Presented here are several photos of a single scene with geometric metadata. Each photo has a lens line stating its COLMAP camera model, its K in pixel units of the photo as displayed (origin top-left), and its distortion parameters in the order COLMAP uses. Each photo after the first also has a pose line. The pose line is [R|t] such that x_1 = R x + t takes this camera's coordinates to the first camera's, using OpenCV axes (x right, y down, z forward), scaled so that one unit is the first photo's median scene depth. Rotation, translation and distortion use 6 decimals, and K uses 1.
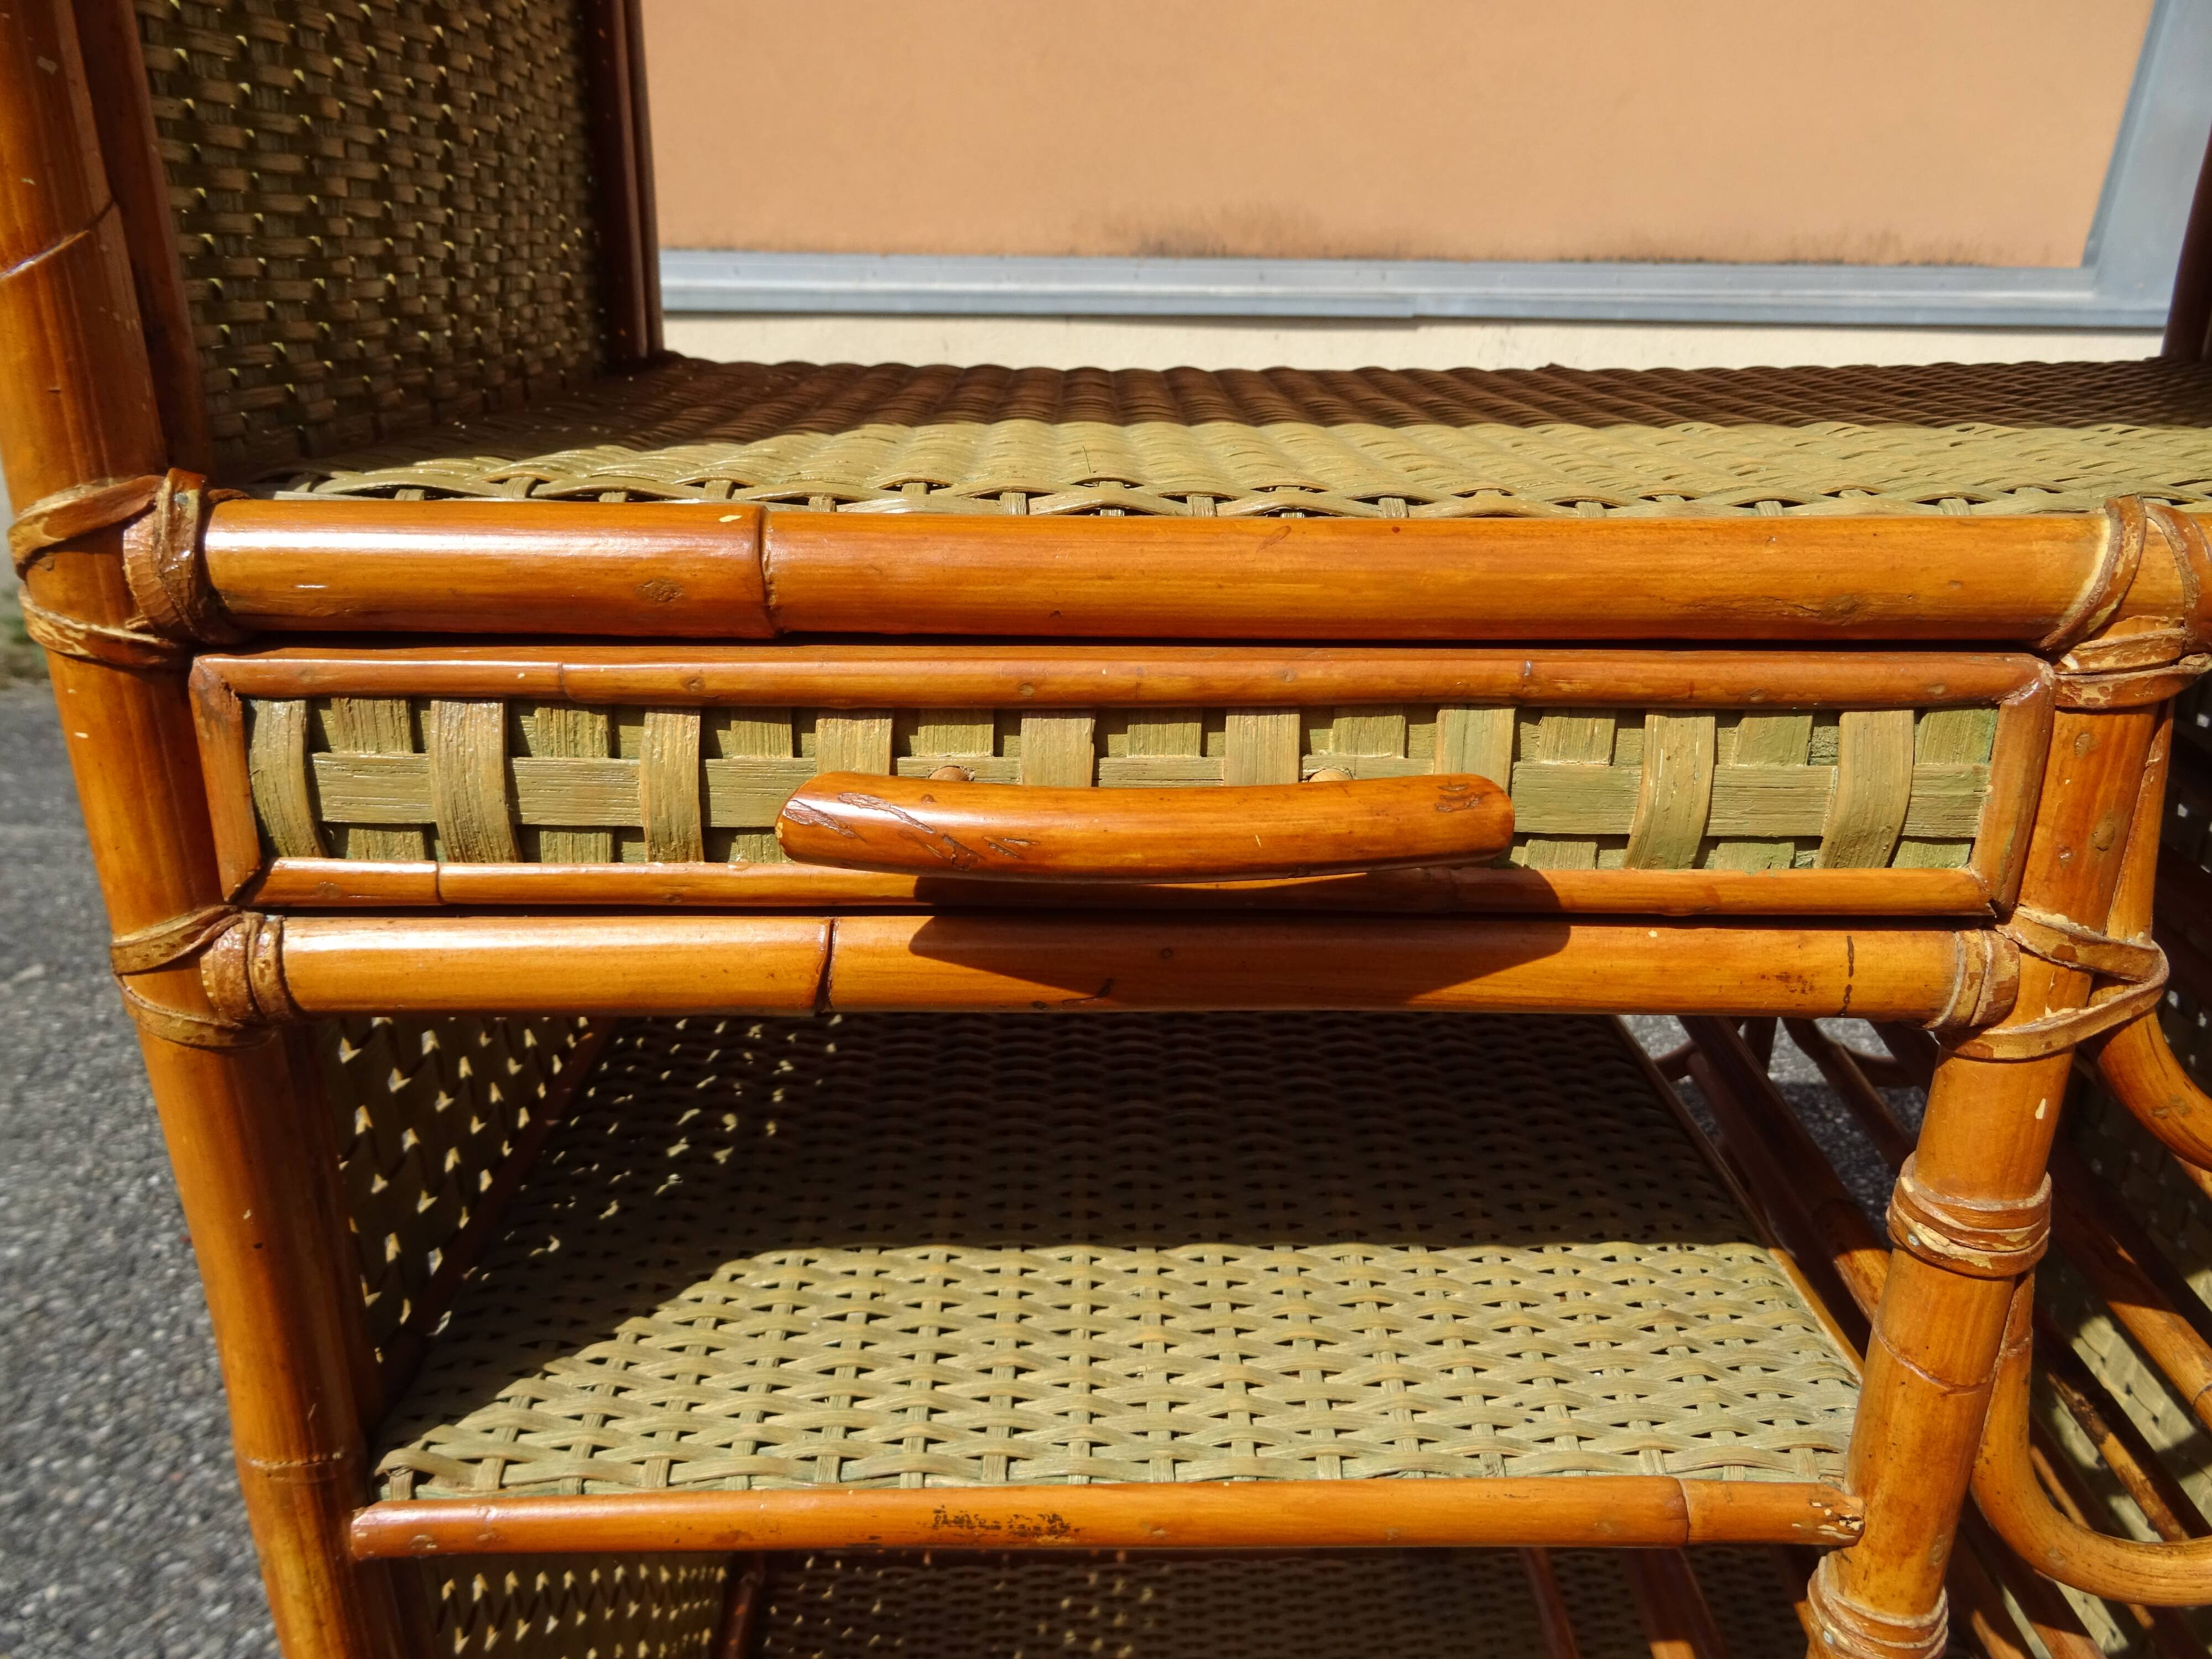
lens RADIAL K [[1586.7, 0, 1103.6], [0, 1586.7, 826.4], [0, 0, 1]] dist [0.001183, -0.010660]
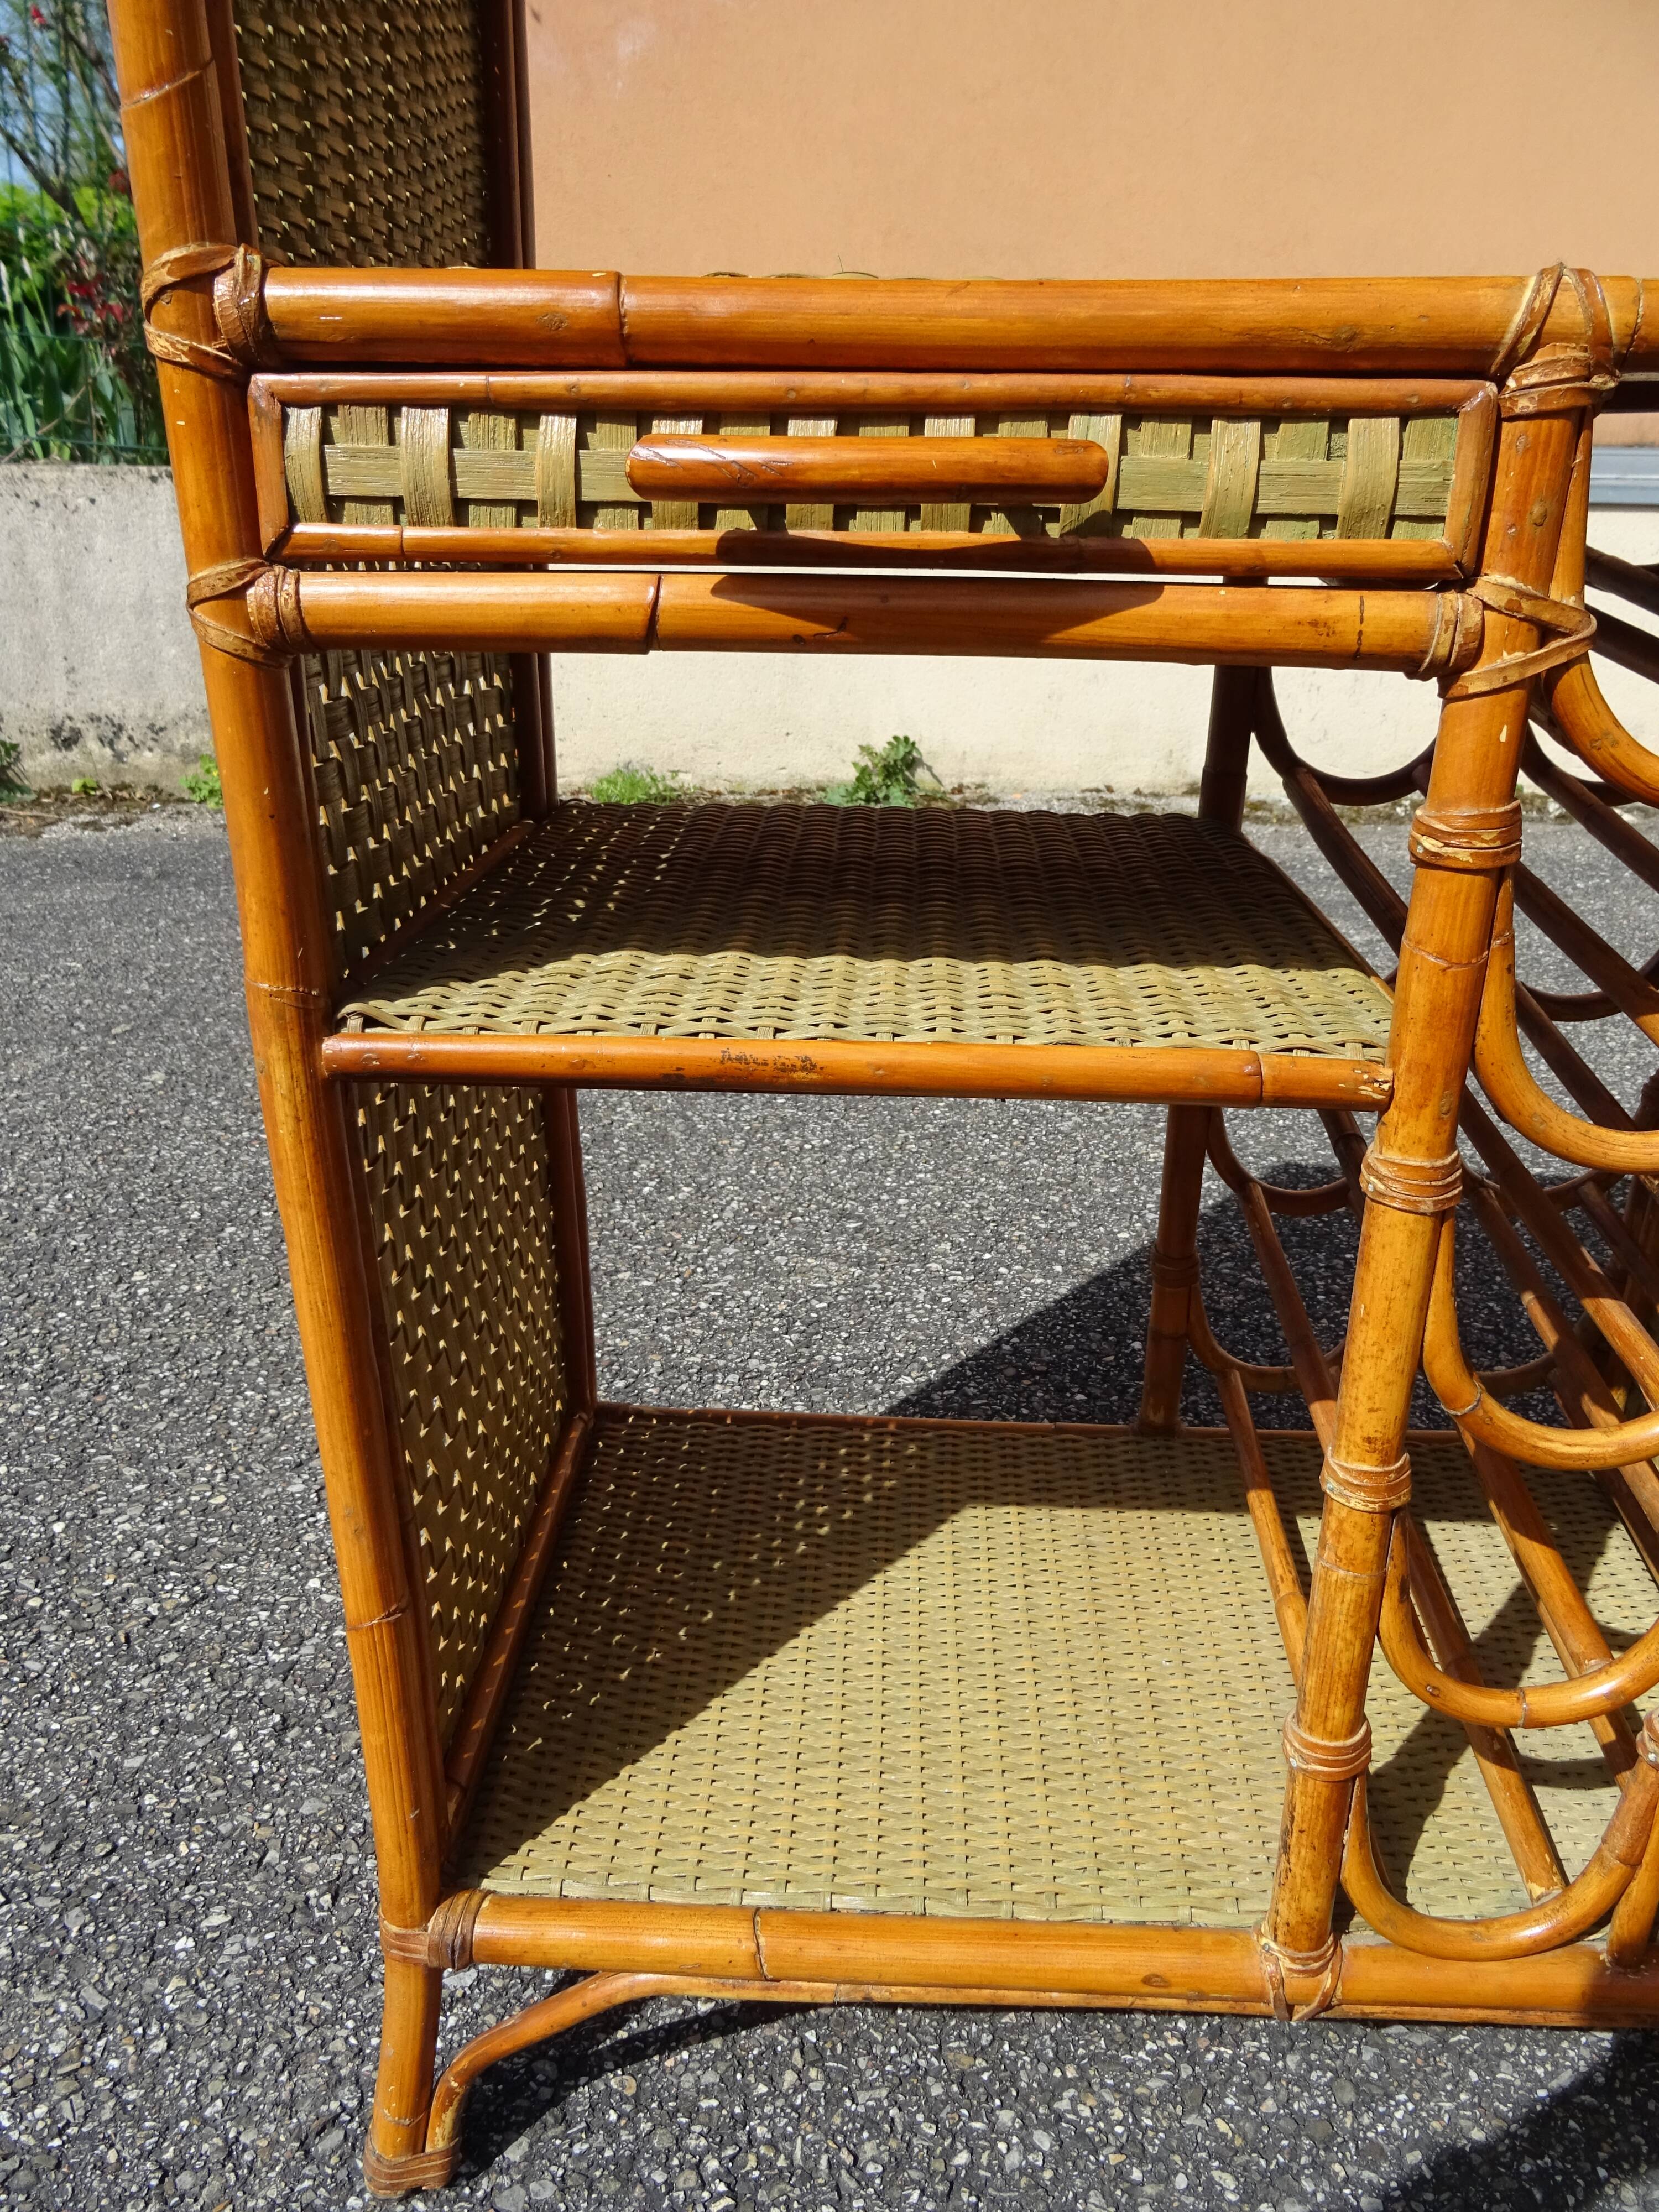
lens RADIAL K [[1586.7, 0, 831.7], [0, 1586.7, 1102.8], [0, 0, 1]] dist [0.001183, -0.010660]
pose [[0.997481, 0.028559, -0.064930, 0.084850], [-0.026548, 0.999147, 0.031623, 0.428564], [0.065778, -0.029819, 0.997389, -0.412728]]
